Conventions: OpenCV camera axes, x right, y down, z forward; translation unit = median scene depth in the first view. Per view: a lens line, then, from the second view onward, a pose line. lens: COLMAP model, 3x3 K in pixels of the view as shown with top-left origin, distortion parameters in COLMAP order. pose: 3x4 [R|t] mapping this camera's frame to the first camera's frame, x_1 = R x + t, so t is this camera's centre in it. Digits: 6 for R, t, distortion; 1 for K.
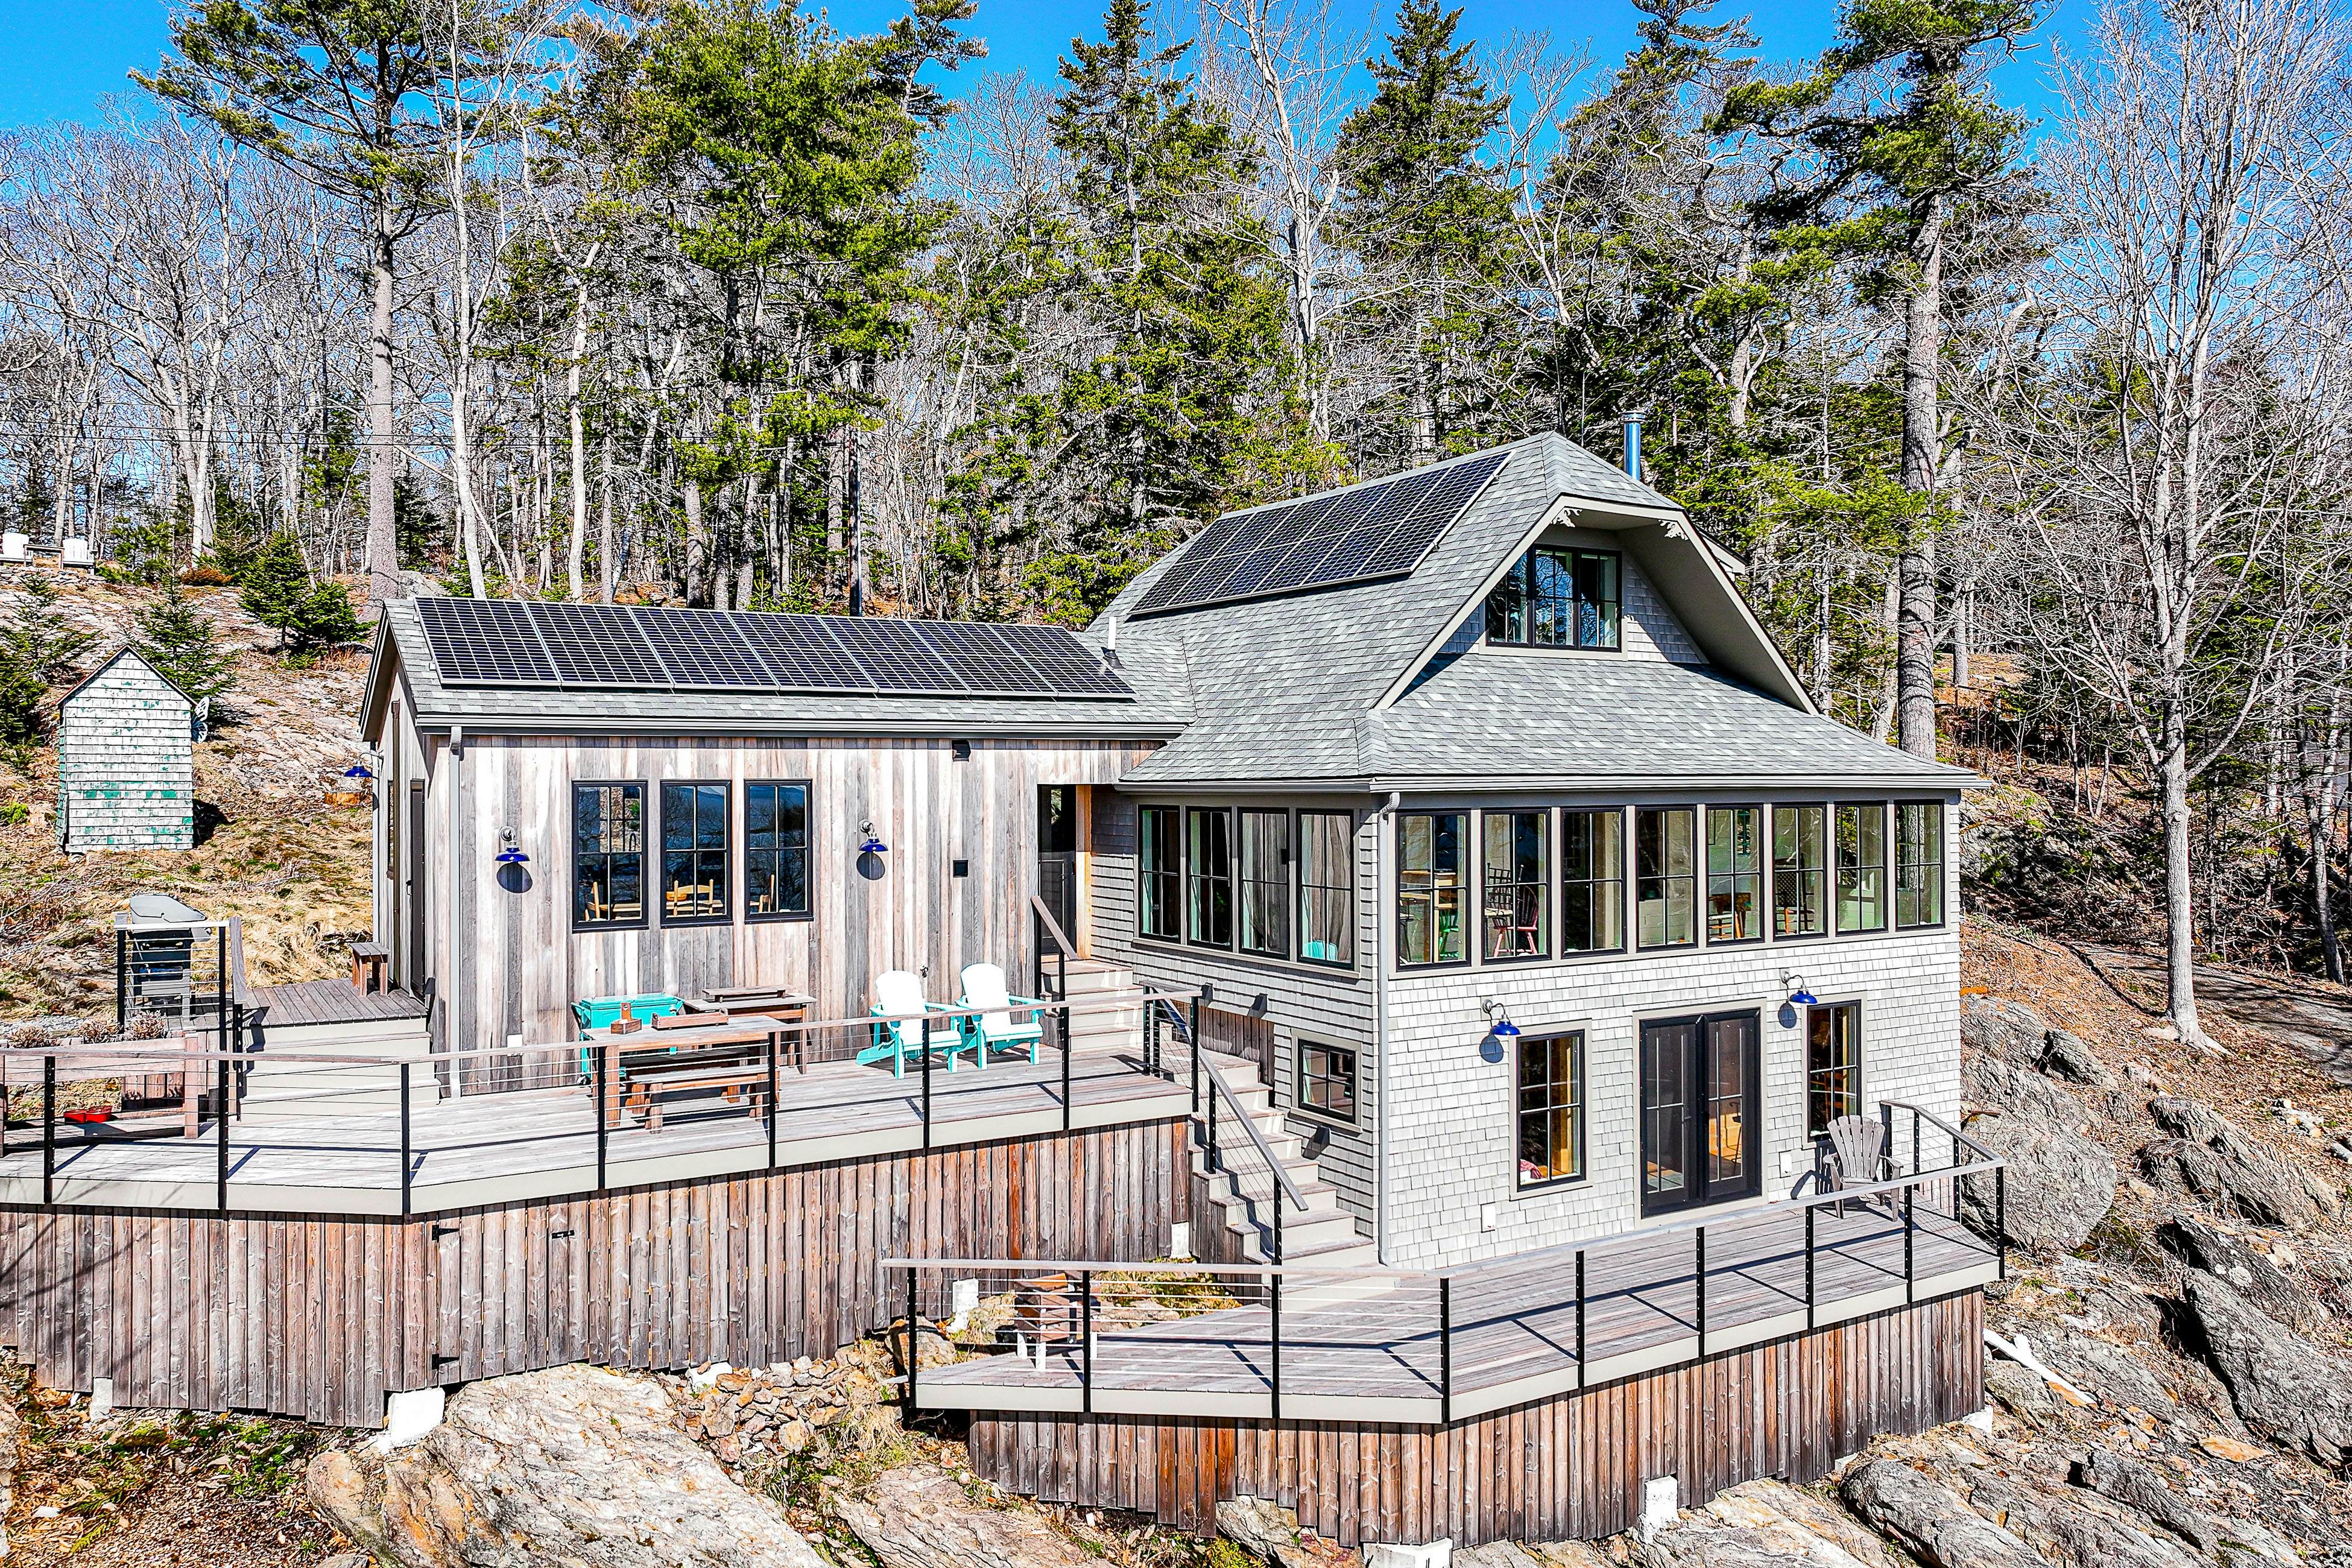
lens RADIAL K [[1719.3, 0, 1205.2], [0, 1719.3, 742.4], [0, 0, 1]] dist [-0.001707, 0.014793]
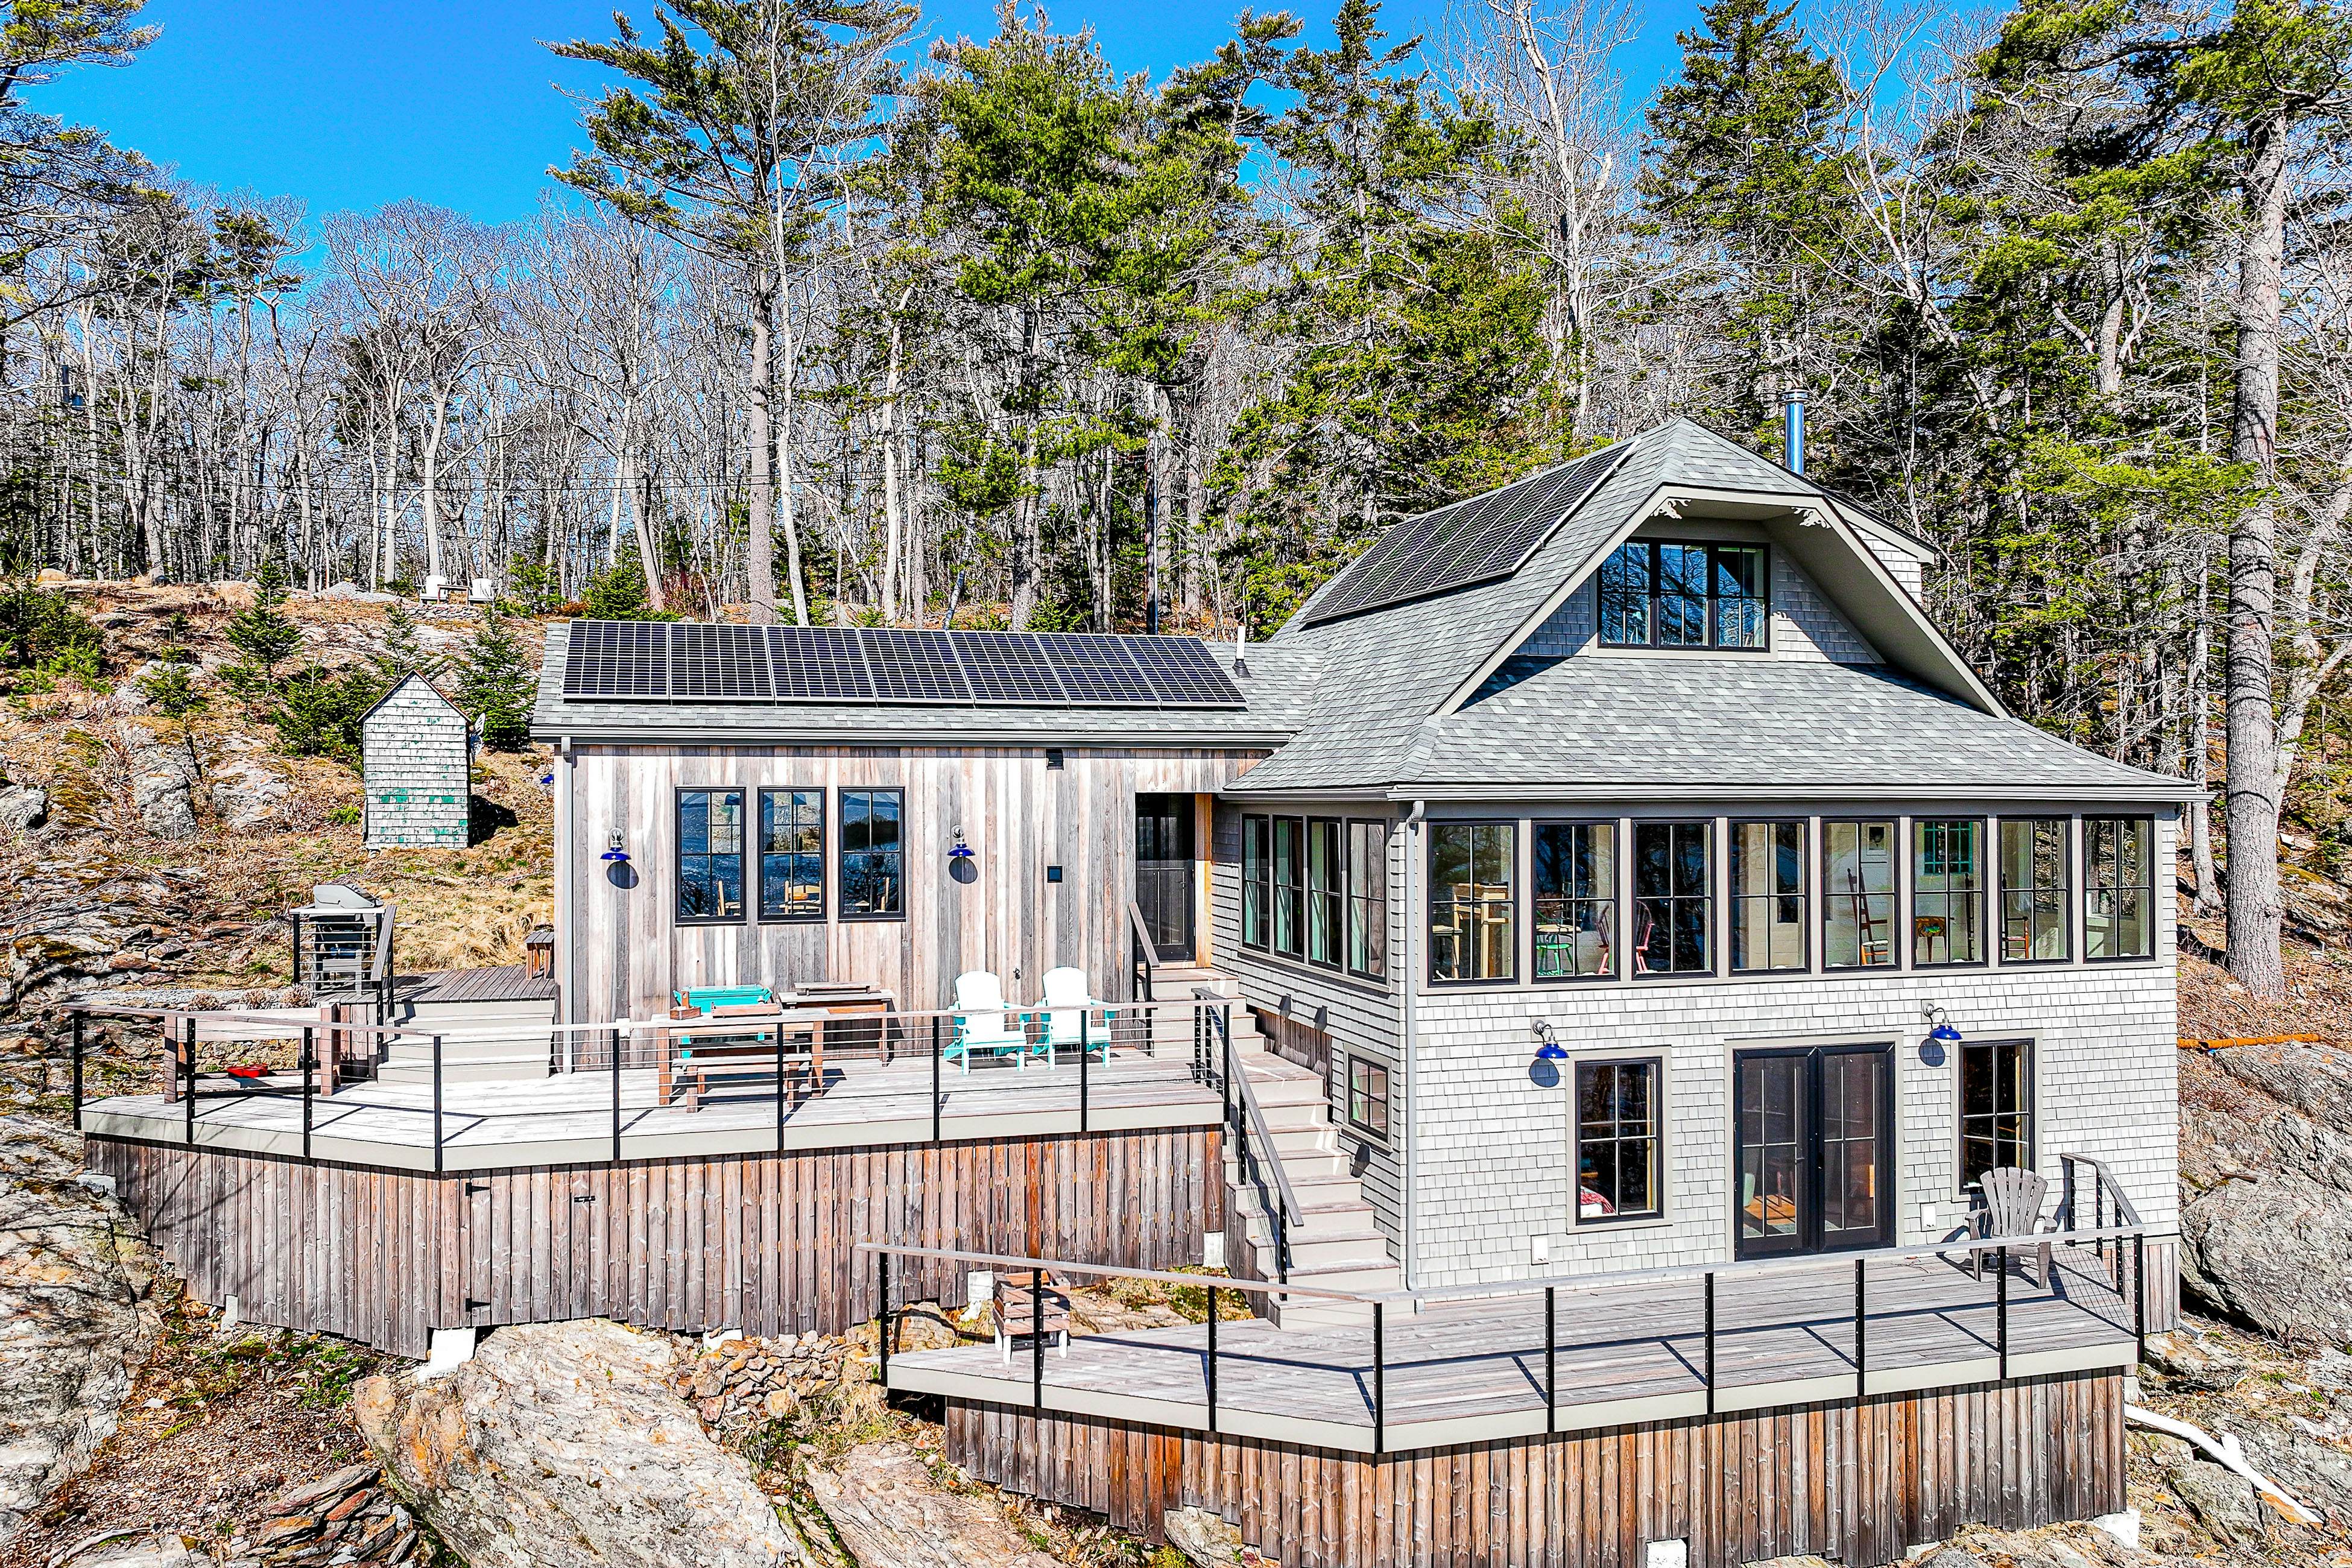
lens RADIAL K [[1724.9, 0, 1188.7], [0, 1724.9, 758.4], [0, 0, 1]] dist [-0.006207, 0.022145]
pose [[0.965846, -0.001658, -0.259113, 0.218415], [0.001830, 0.999998, 0.000422, 0.004303], [0.259112, -0.000882, 0.965847, 0.030064]]
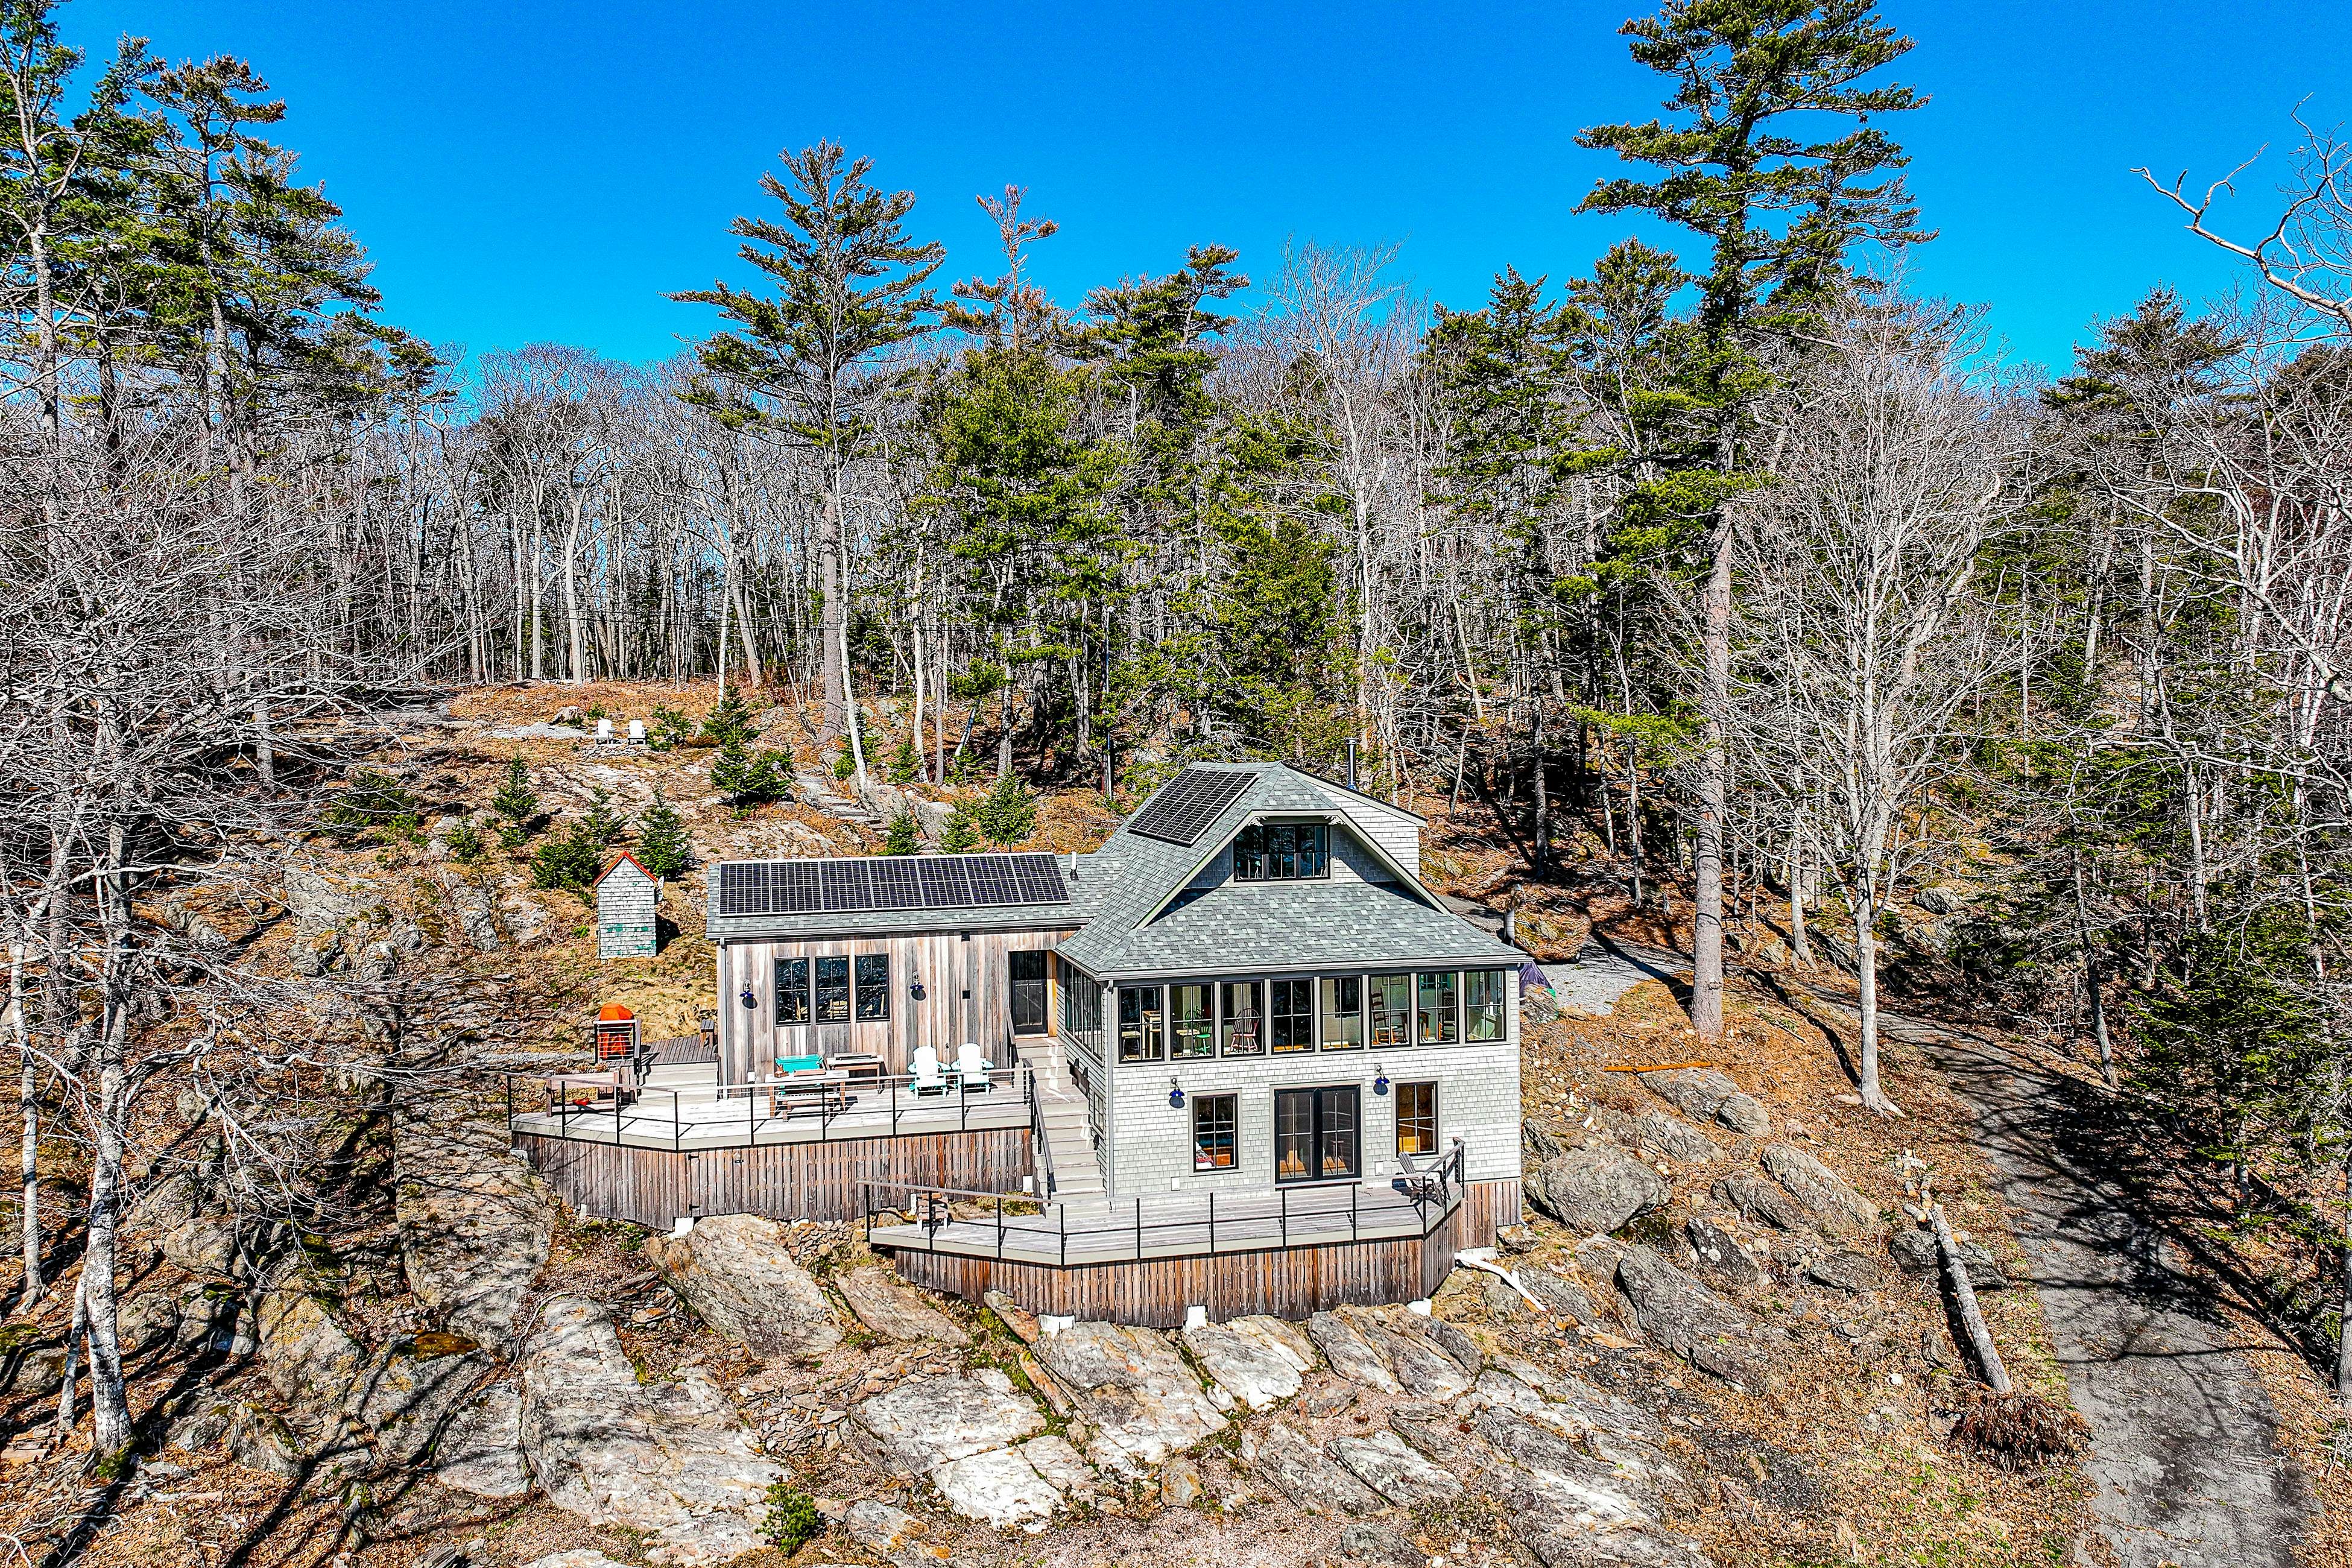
lens RADIAL K [[1719.3, 0, 1205.2], [0, 1719.3, 742.4], [0, 0, 1]] dist [-0.001707, 0.014793]
pose [[0.954394, -0.006234, -0.298485, 0.789306], [0.013011, 0.999701, 0.020725, -0.282302], [0.298266, -0.023663, 0.954189, -0.901461]]
